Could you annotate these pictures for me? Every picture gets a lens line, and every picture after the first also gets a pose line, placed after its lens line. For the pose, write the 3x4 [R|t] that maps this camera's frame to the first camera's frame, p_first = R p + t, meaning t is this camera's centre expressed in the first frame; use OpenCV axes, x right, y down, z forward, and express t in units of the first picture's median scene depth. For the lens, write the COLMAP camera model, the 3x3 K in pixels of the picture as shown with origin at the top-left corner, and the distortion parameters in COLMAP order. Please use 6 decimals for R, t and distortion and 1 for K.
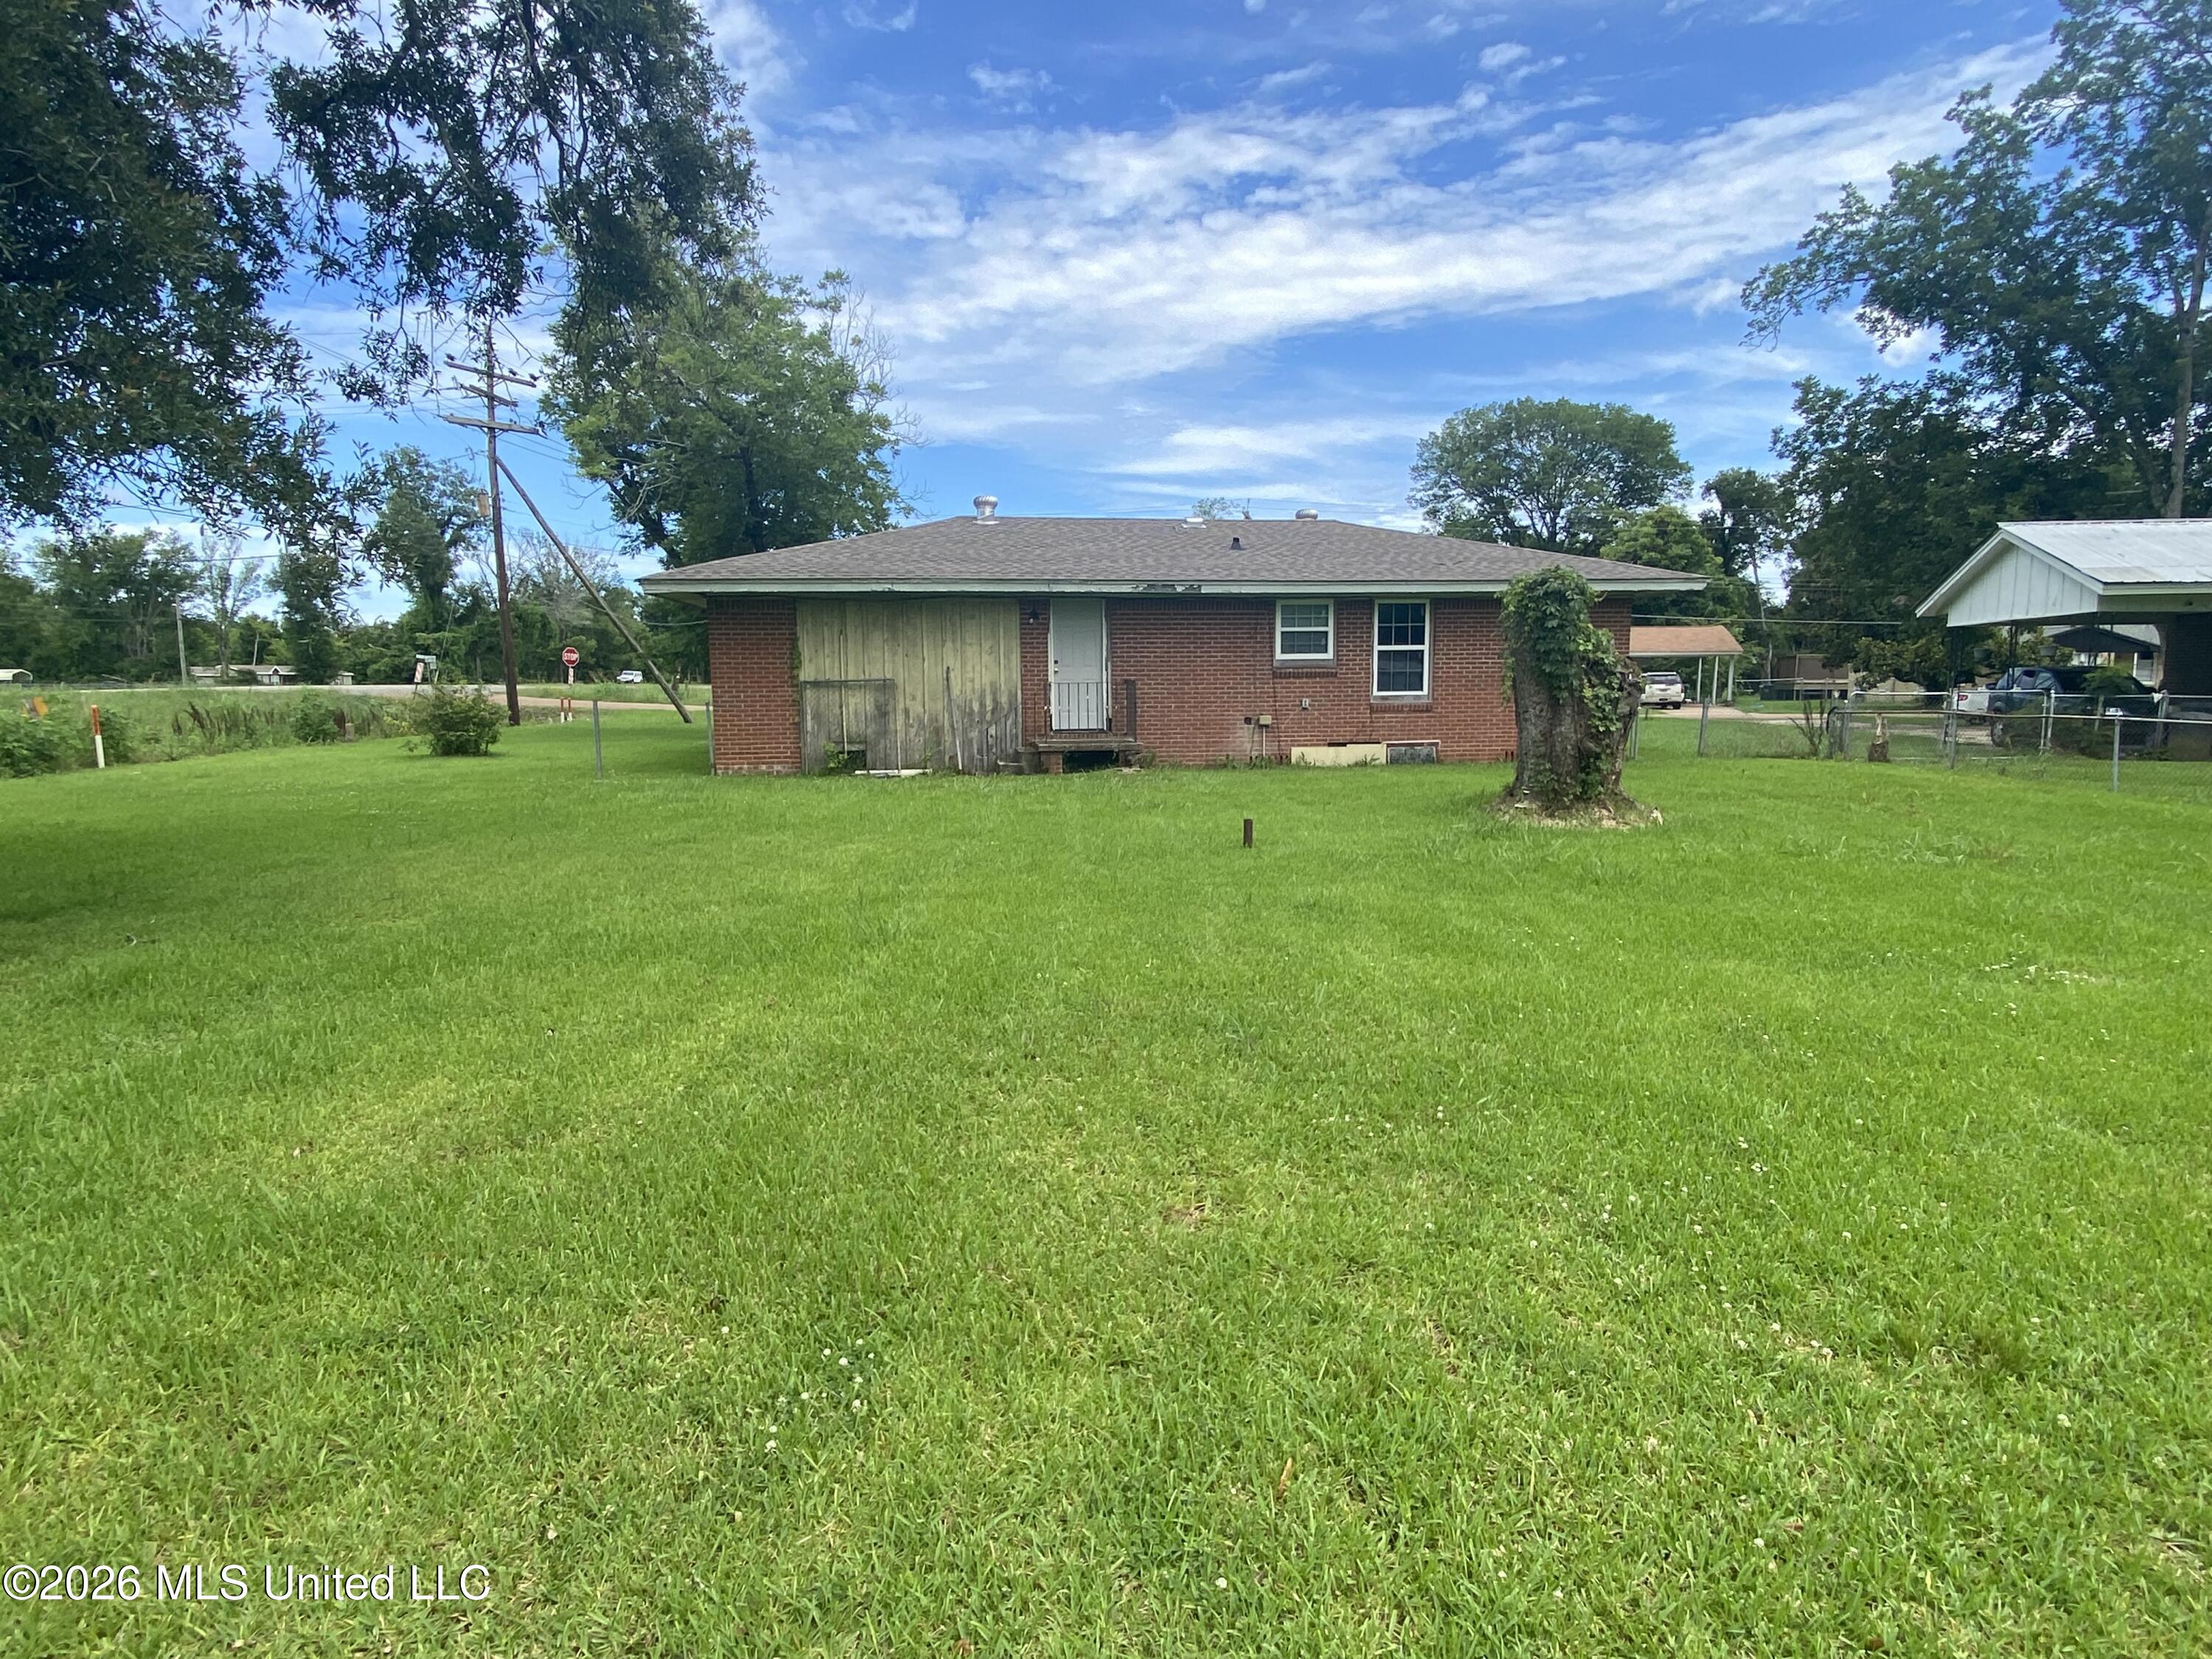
lens RADIAL K [[1270.7, 0, 1106.0], [0, 1270.7, 829.5], [0, 0, 1]] dist [0.074700, -0.083583]
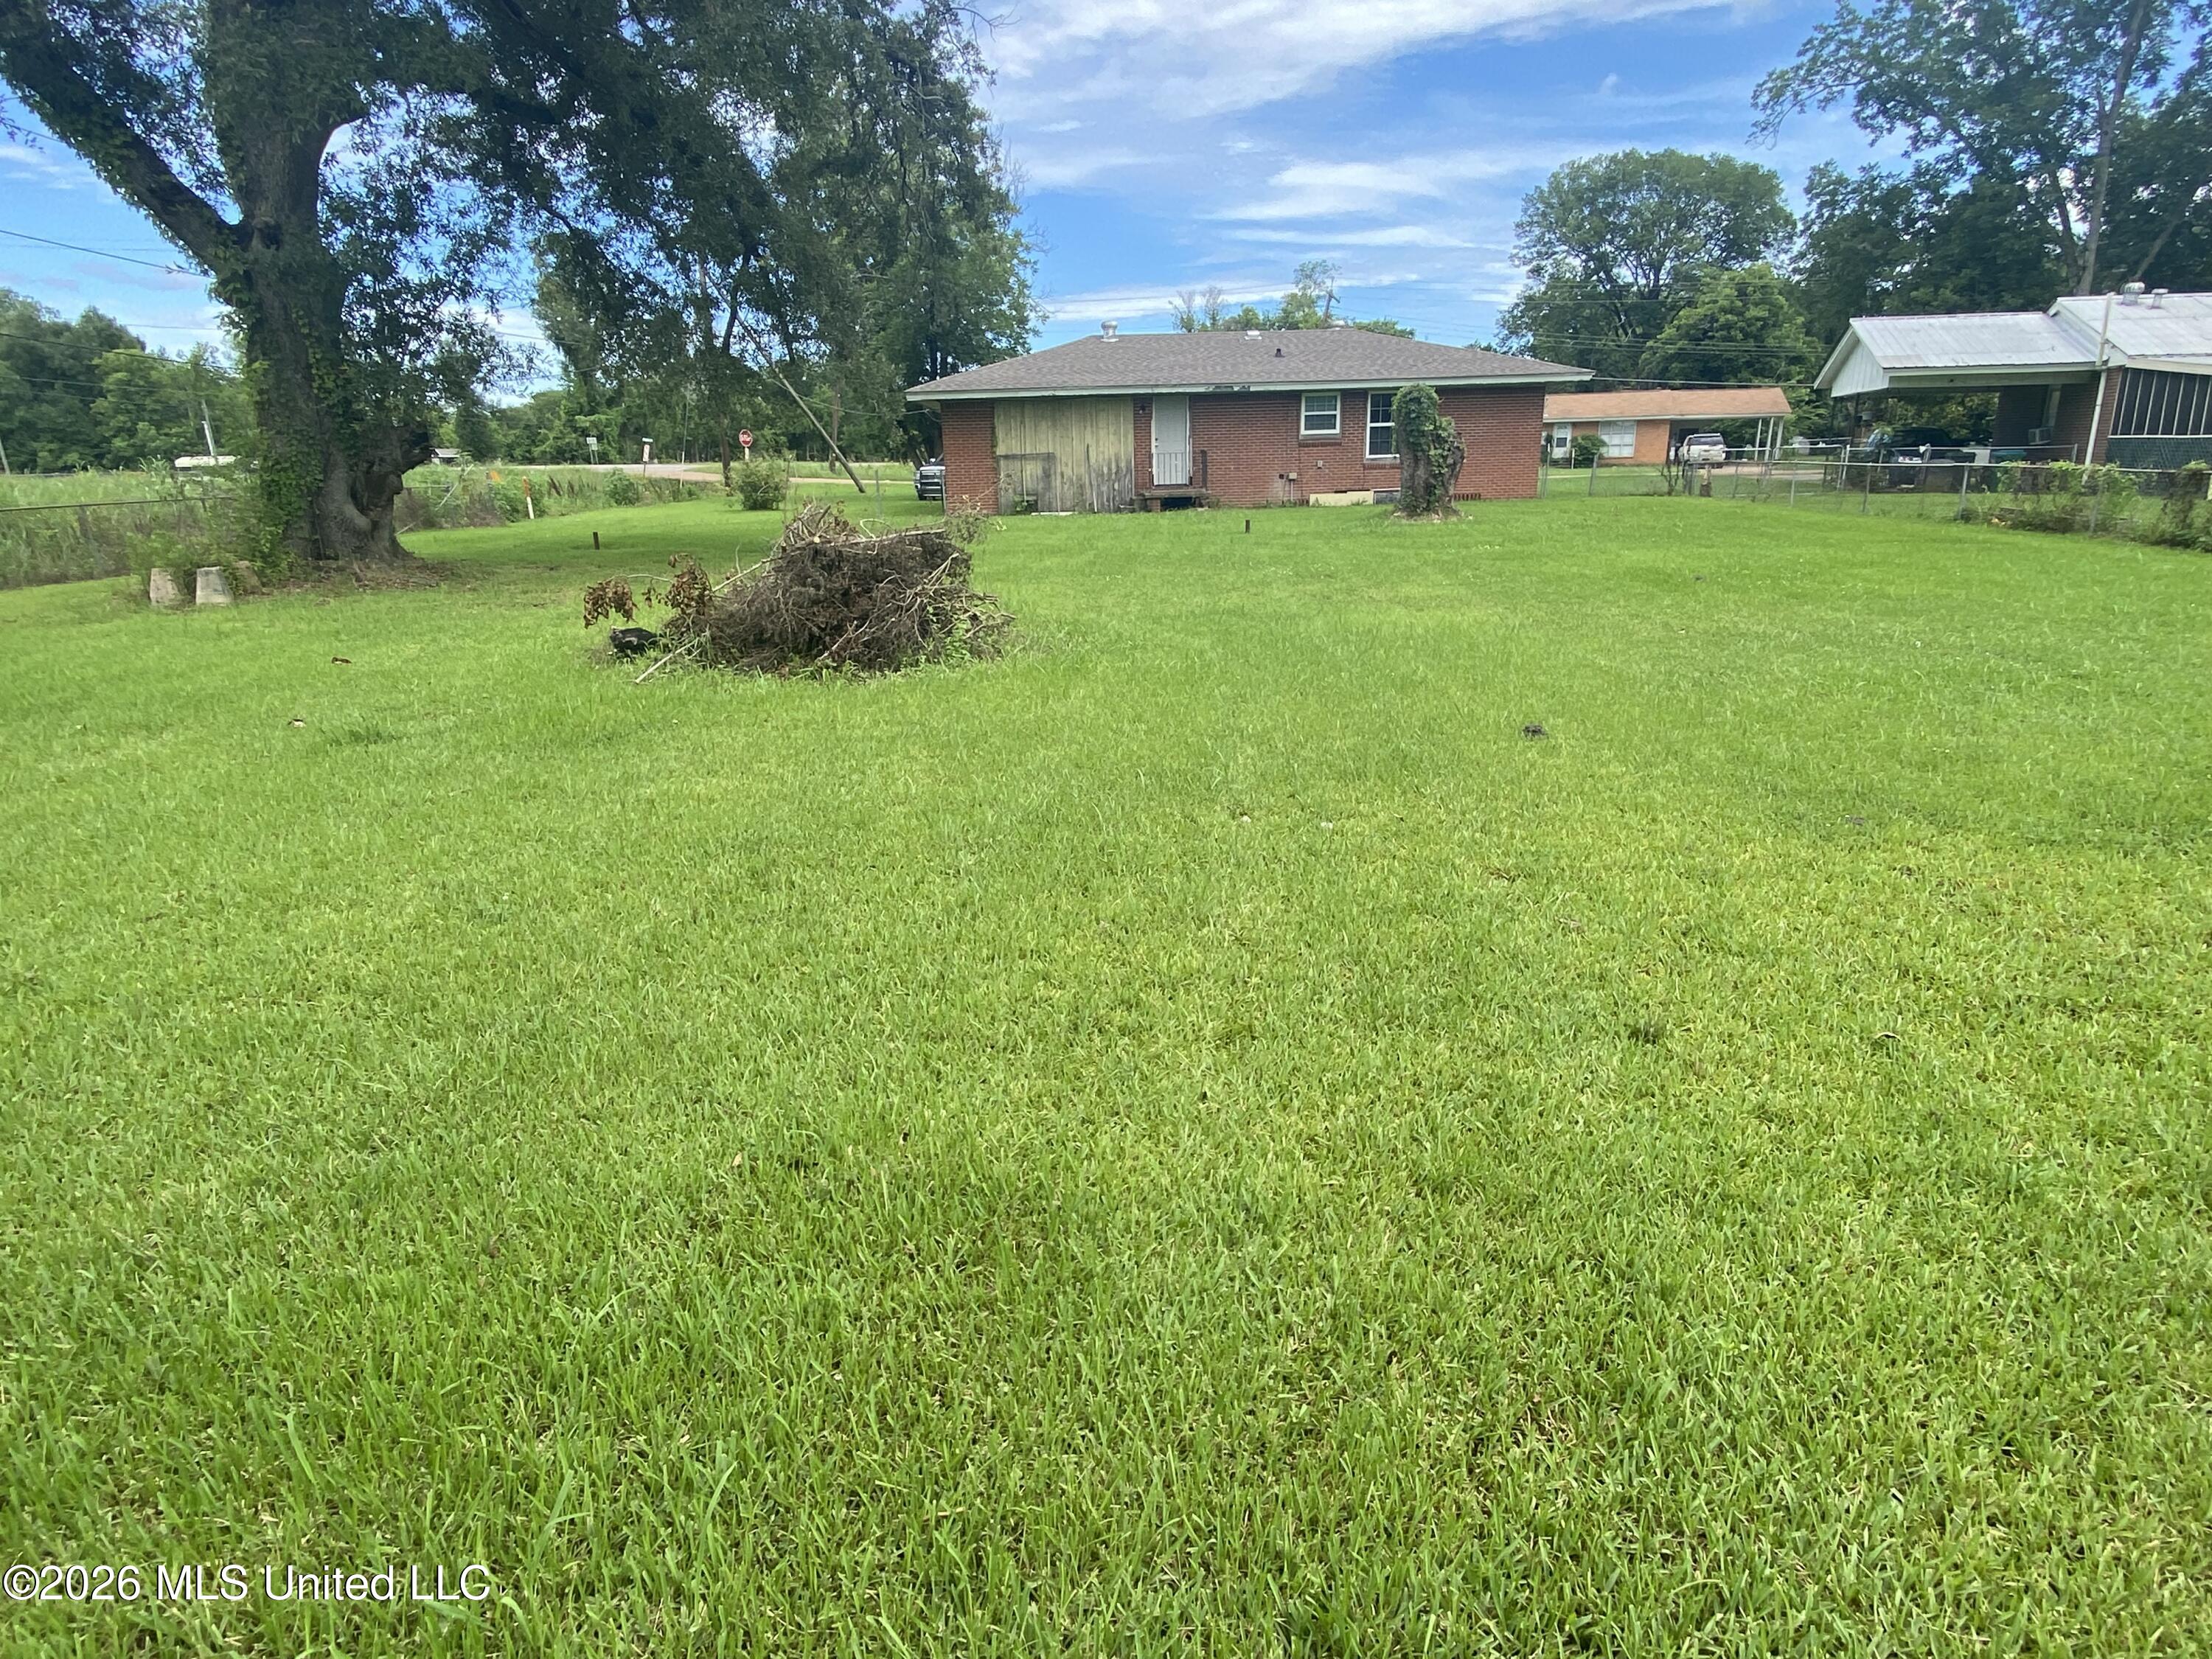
lens RADIAL K [[1270.7, 0, 1106.0], [0, 1270.7, 829.5], [0, 0, 1]] dist [0.074700, -0.083583]
pose [[0.996770, 0.006977, -0.080000, 0.026528], [0.006606, 0.985717, 0.168279, 0.072316], [0.080032, -0.168264, 0.982488, -0.597801]]
